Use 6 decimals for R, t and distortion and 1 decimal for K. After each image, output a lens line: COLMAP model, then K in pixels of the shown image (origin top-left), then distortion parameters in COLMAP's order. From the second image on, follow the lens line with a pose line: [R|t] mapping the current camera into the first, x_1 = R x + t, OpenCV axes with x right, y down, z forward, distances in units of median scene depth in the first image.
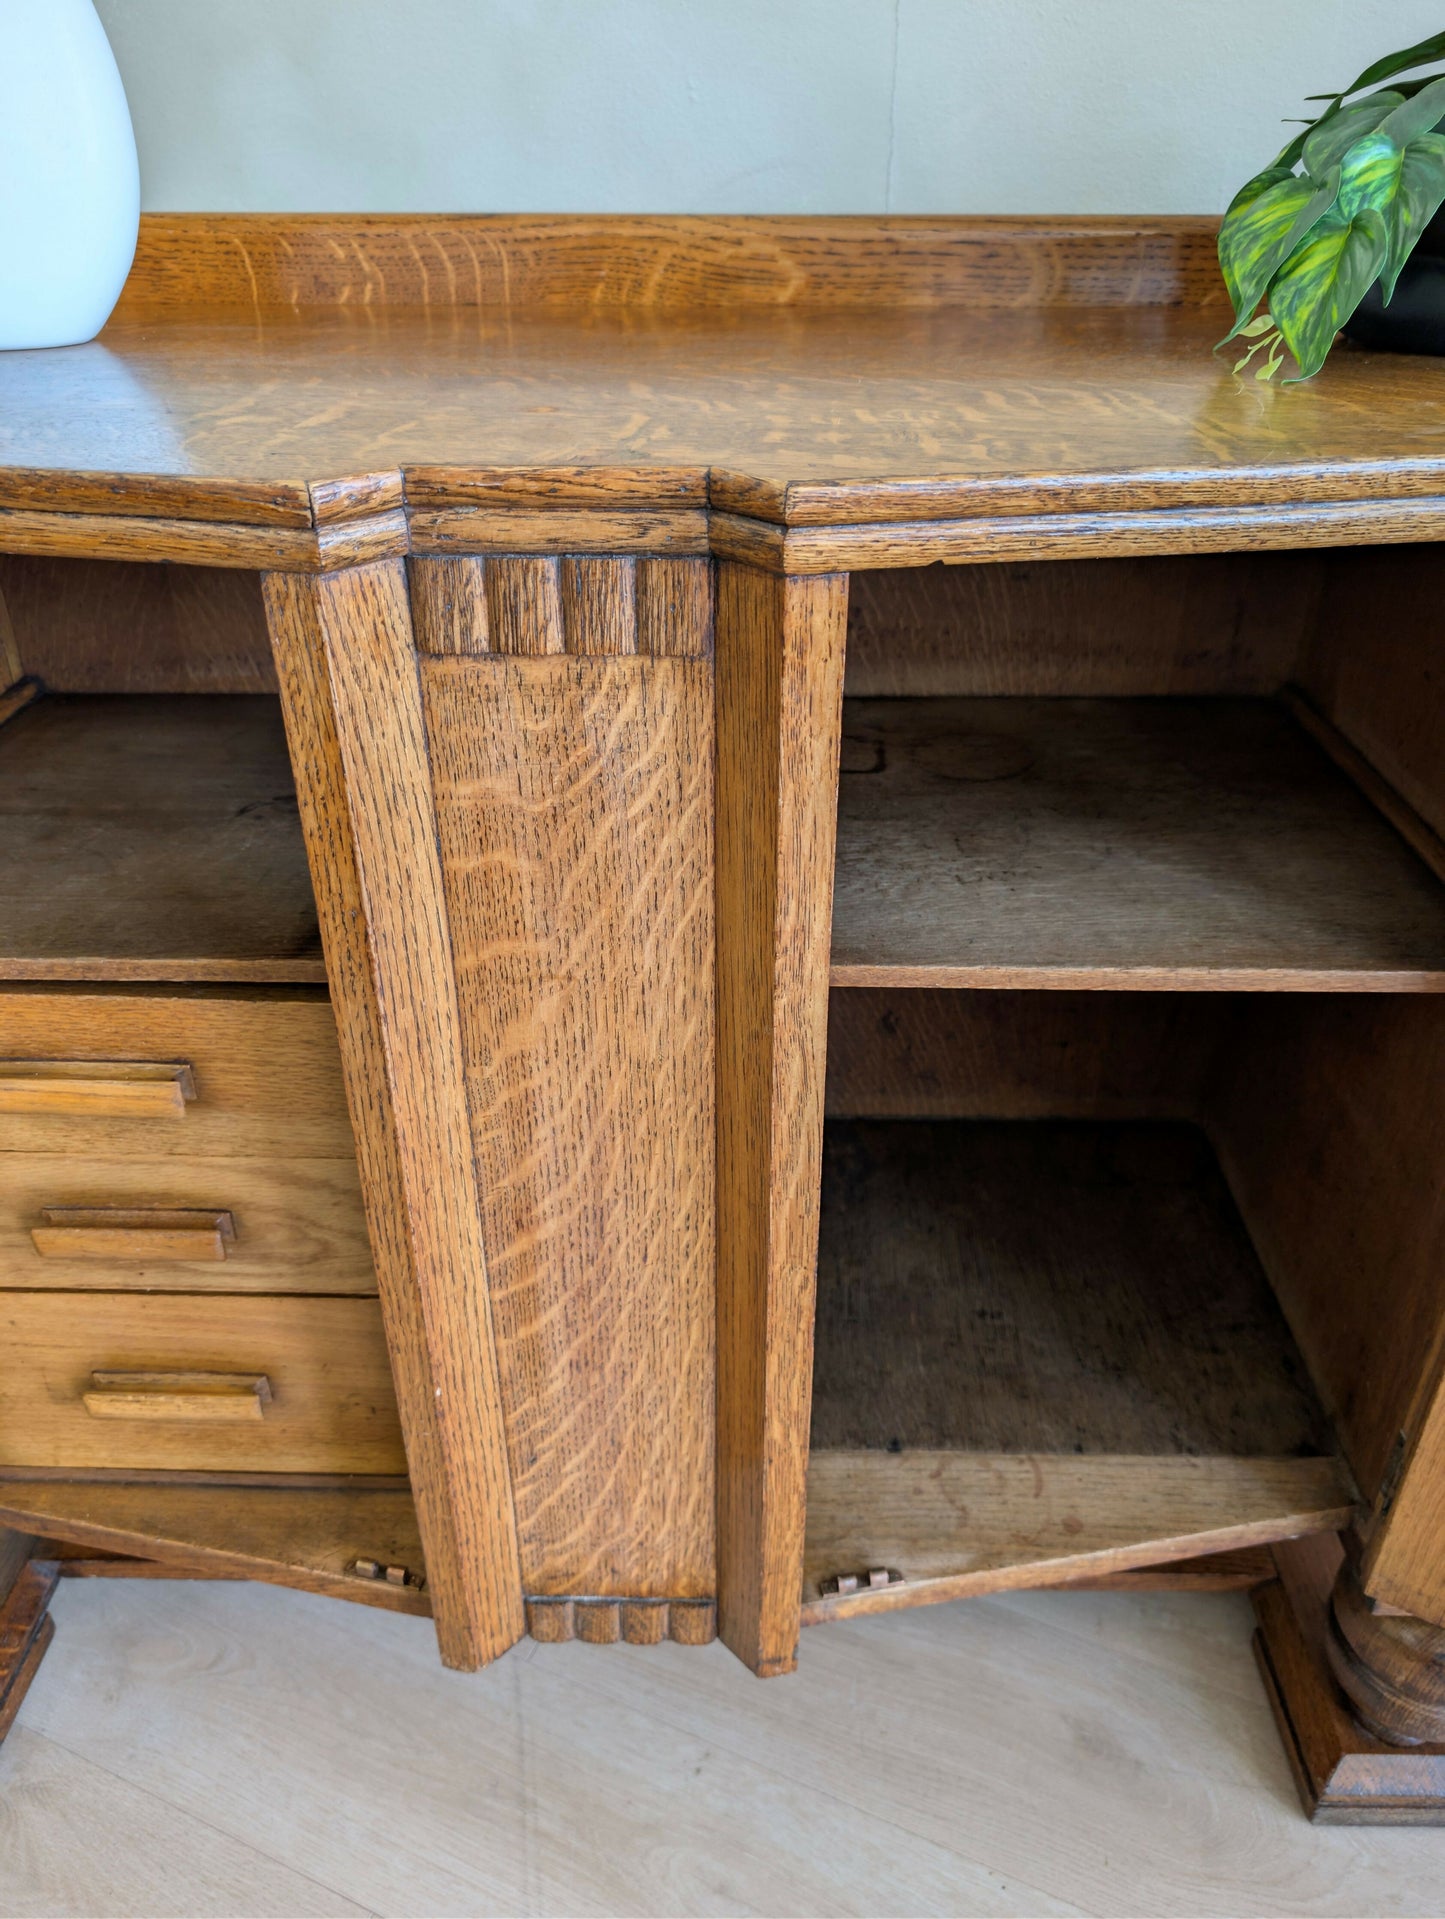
lens RADIAL K [[1414.6, 0, 718.8], [0, 1414.6, 946.9], [0, 0, 1]] dist [-0.003991, -0.000305]
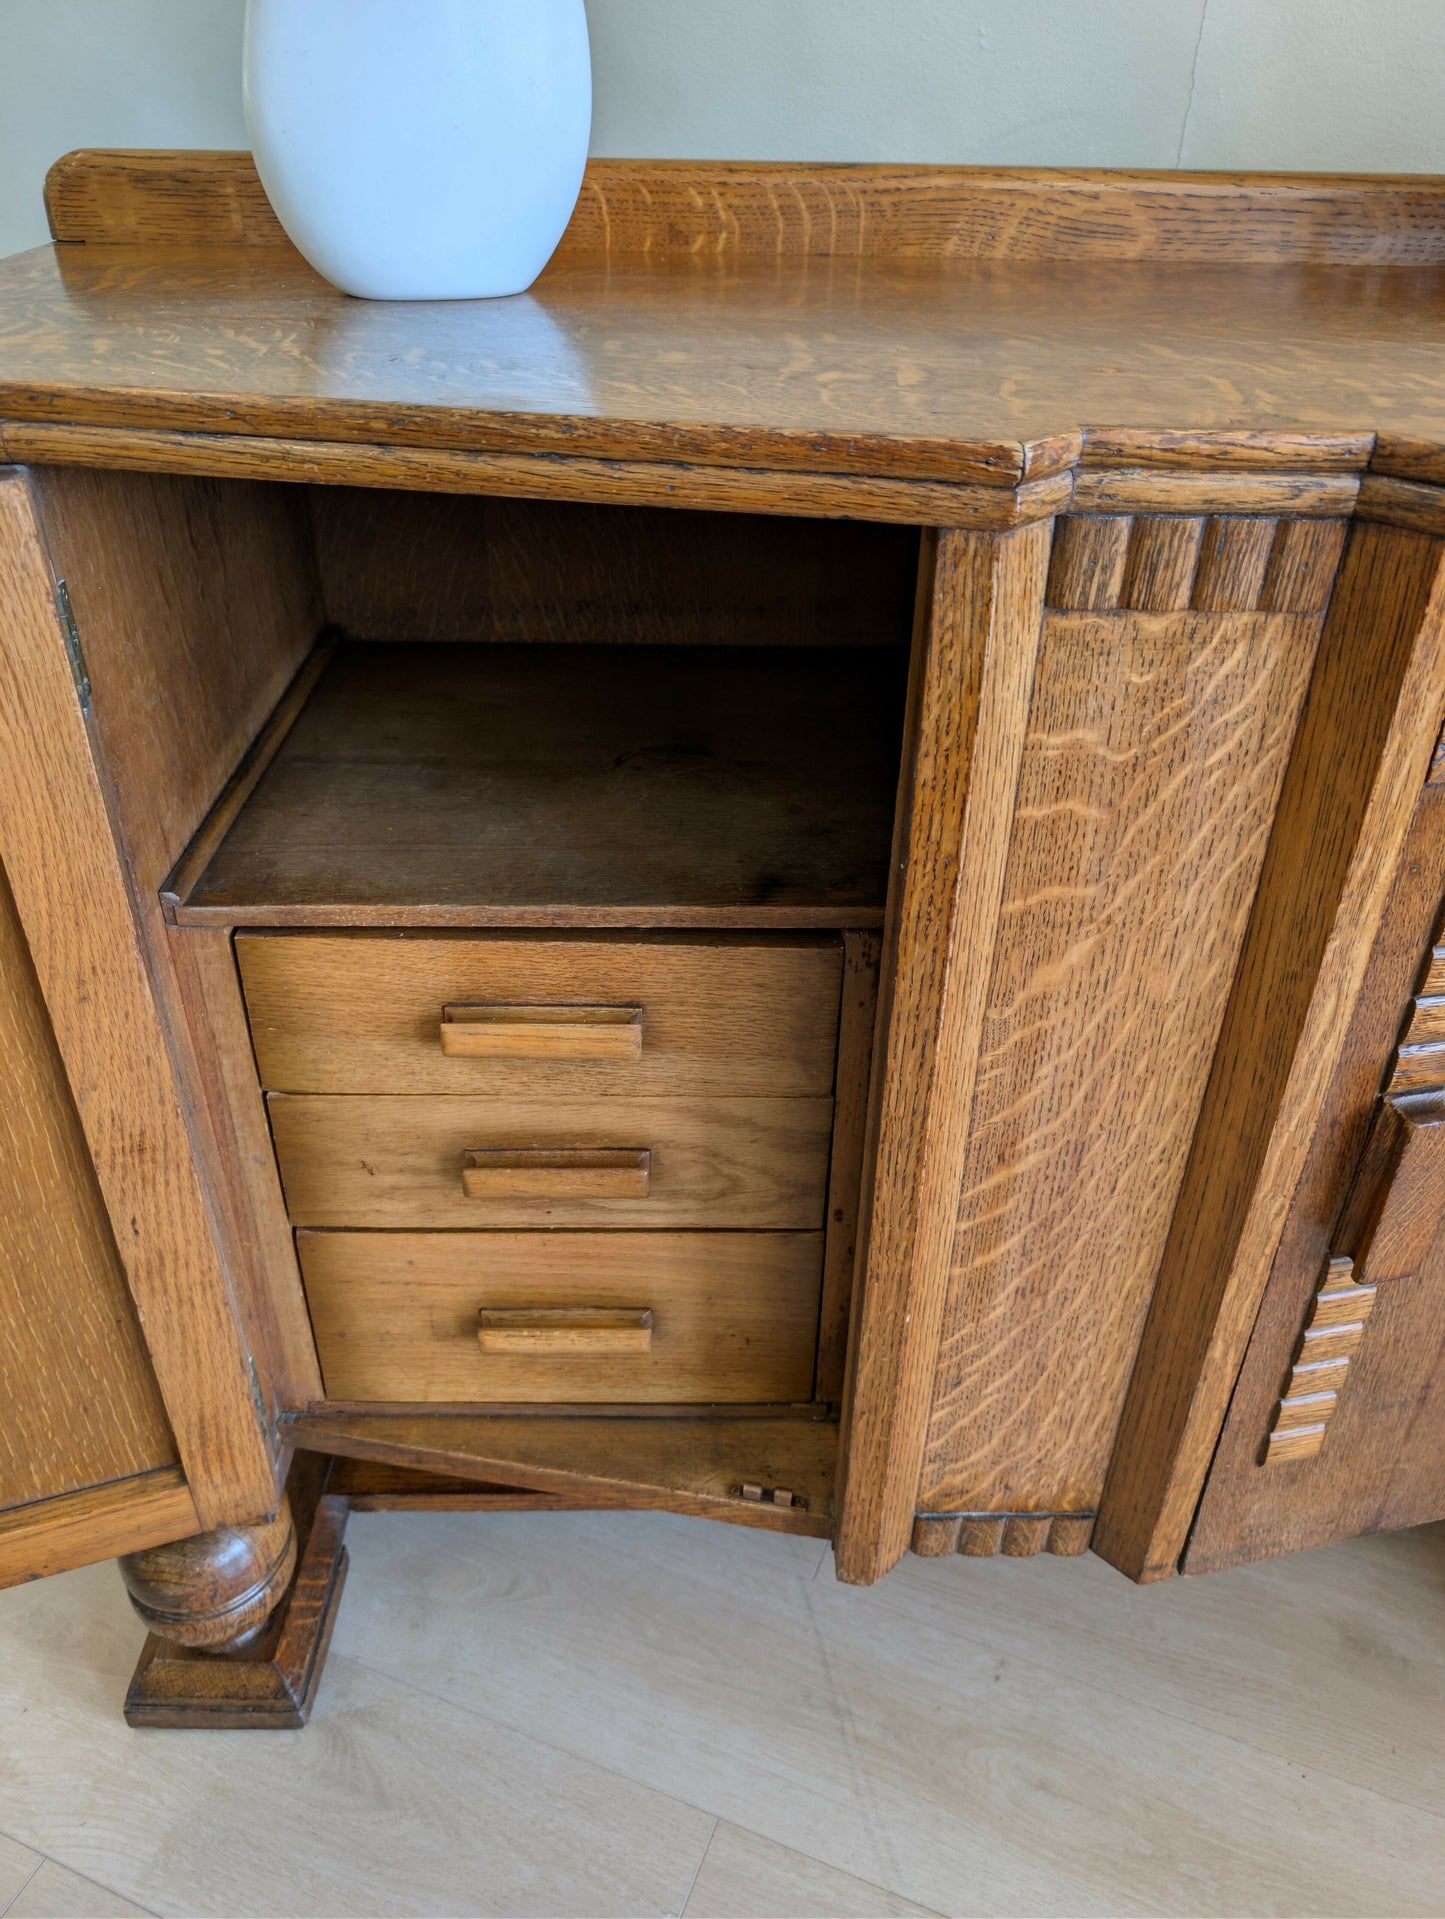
lens RADIAL K [[1409.2, 0, 728.7], [0, 1409.2, 950.8], [0, 0, 1]] dist [-0.003546, 0.004926]
pose [[0.999176, -0.005577, 0.040192, -0.333794], [0.003988, 0.999212, 0.039501, 0.001016], [-0.040381, -0.039308, 0.998411, -0.021772]]
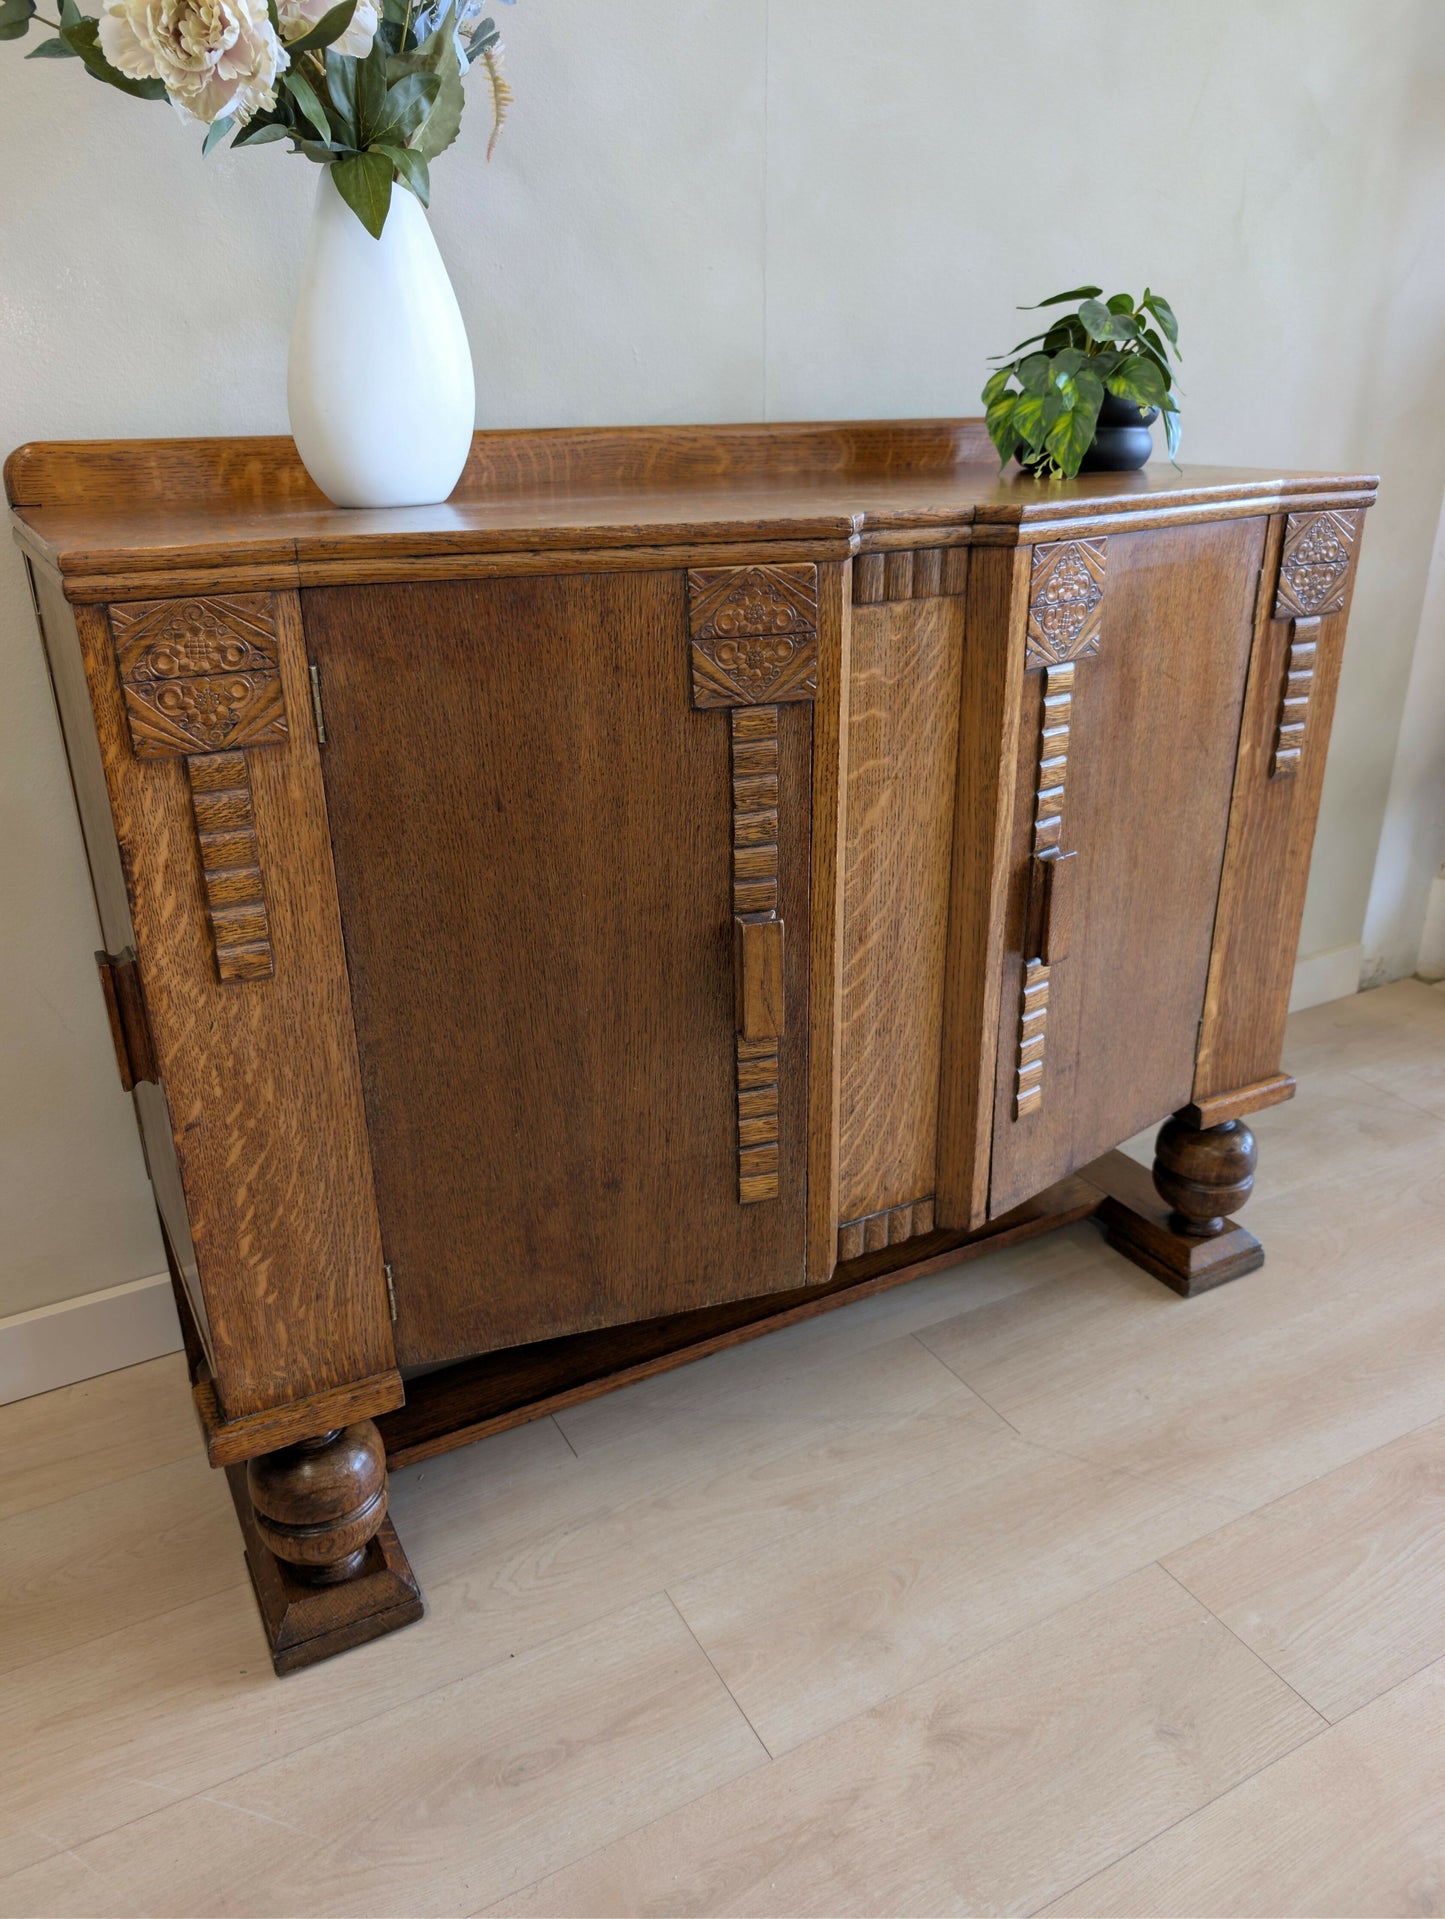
lens RADIAL K [[1395.9, 0, 722.5], [0, 1395.9, 959.5], [0, 0, 1]] dist [0.052482, -0.097537]
pose [[0.865625, -0.200536, 0.458780, -0.971660], [0.266106, 0.960426, -0.082277, 0.278950], [-0.424125, 0.193305, 0.884732, -0.431043]]
